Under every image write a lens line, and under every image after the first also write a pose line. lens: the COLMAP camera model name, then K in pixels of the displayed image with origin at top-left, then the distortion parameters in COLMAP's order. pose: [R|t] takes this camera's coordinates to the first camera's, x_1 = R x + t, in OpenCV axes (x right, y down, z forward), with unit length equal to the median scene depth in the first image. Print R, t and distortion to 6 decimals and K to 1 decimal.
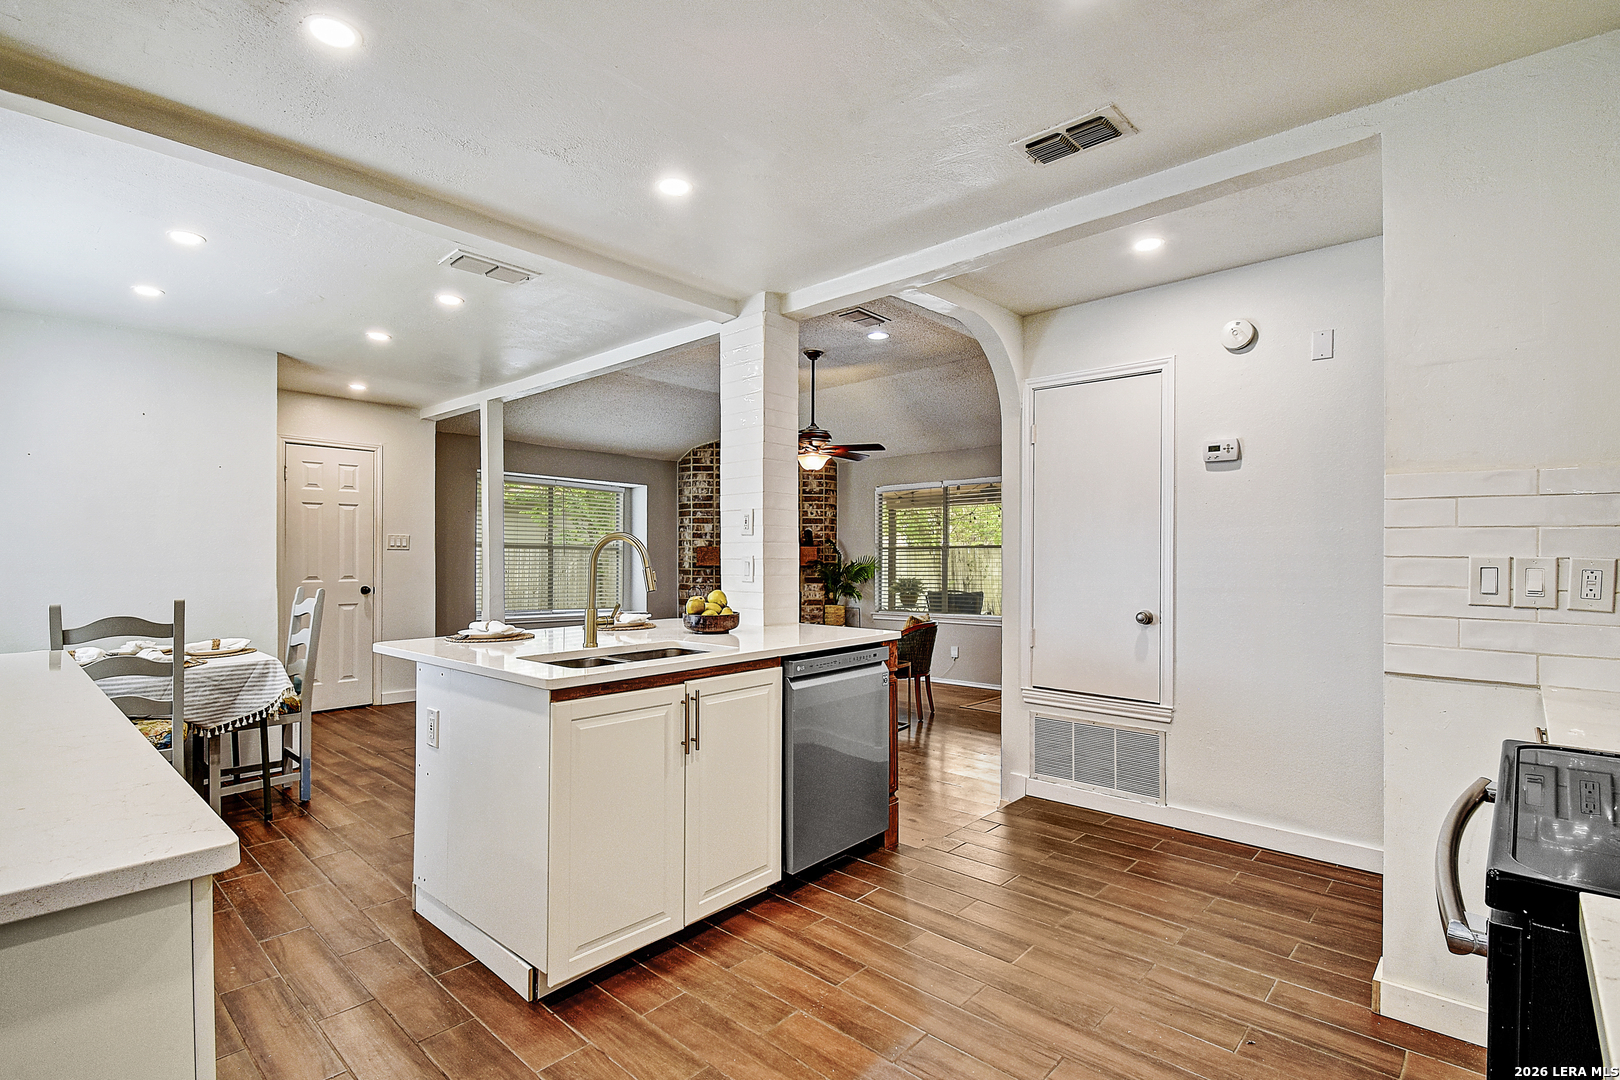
lens RADIAL K [[762.7, 0, 786.3], [0, 762.7, 569.3], [0, 0, 1]] dist [0.002305, -0.006120]
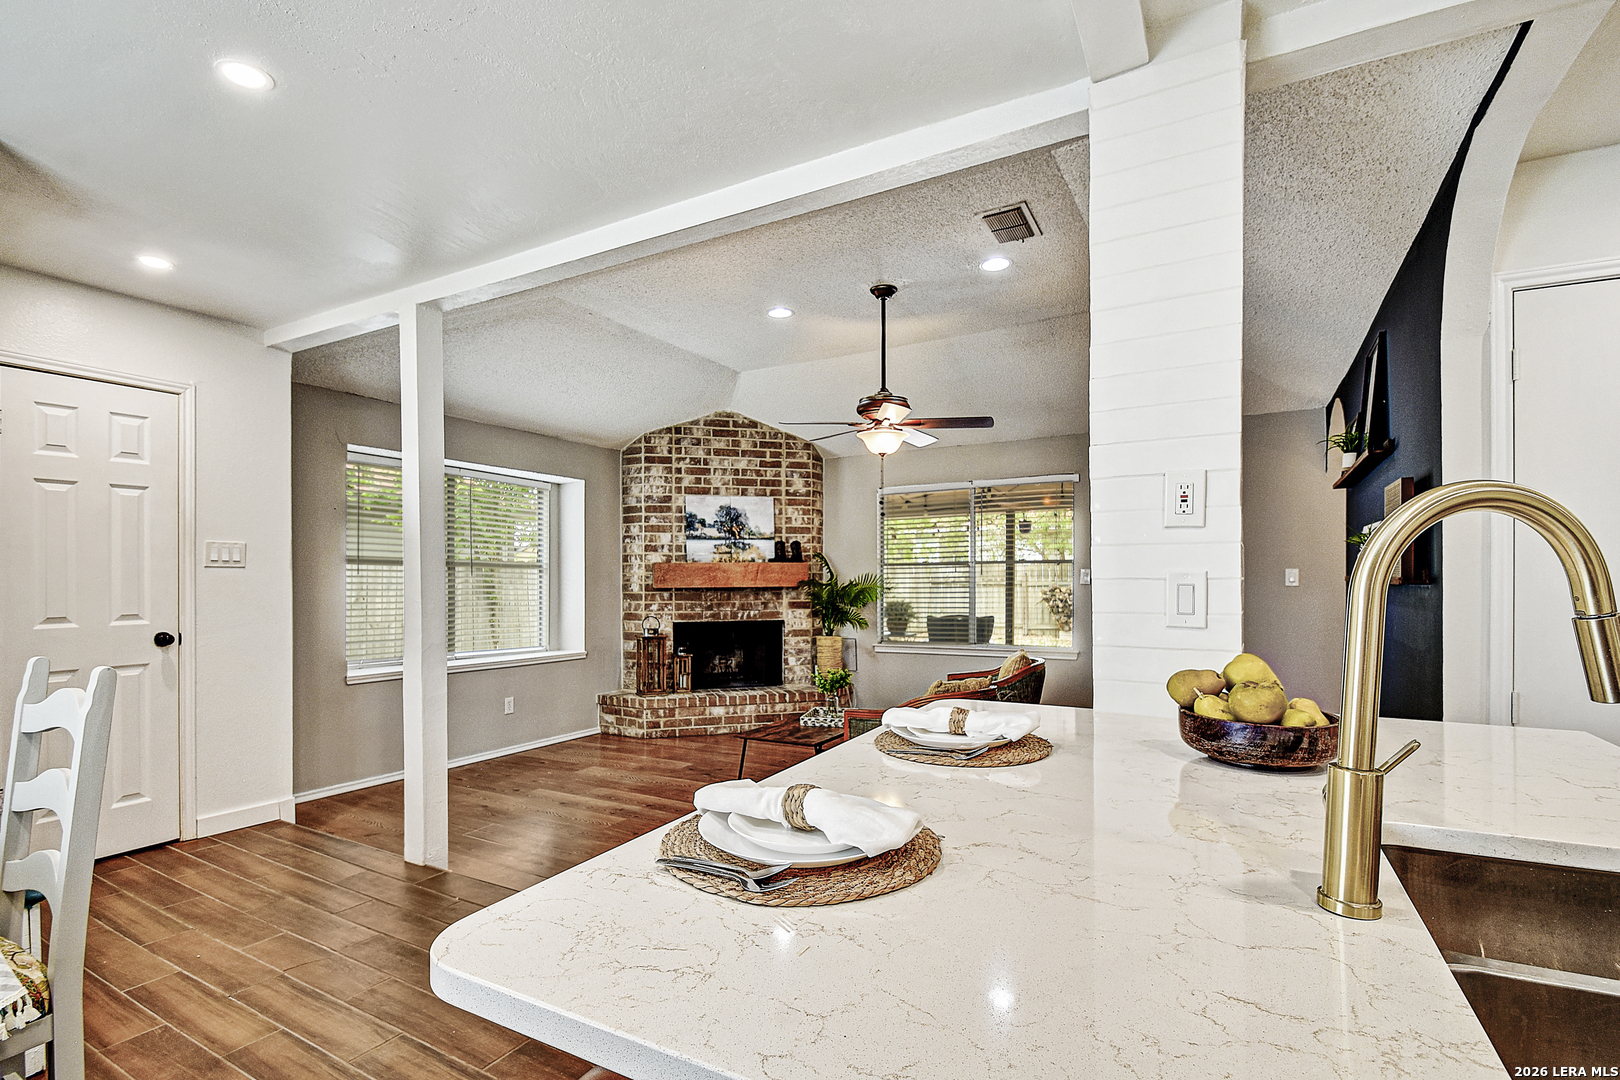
lens RADIAL K [[762.7, 0, 793.3], [0, 762.7, 585.0], [0, 0, 1]] dist [0.002305, -0.006120]
pose [[0.973820, -0.009978, 0.227101, -0.151558], [0.011185, 0.999929, -0.004027, -0.003372], [-0.227045, 0.006461, 0.973863, 0.231603]]
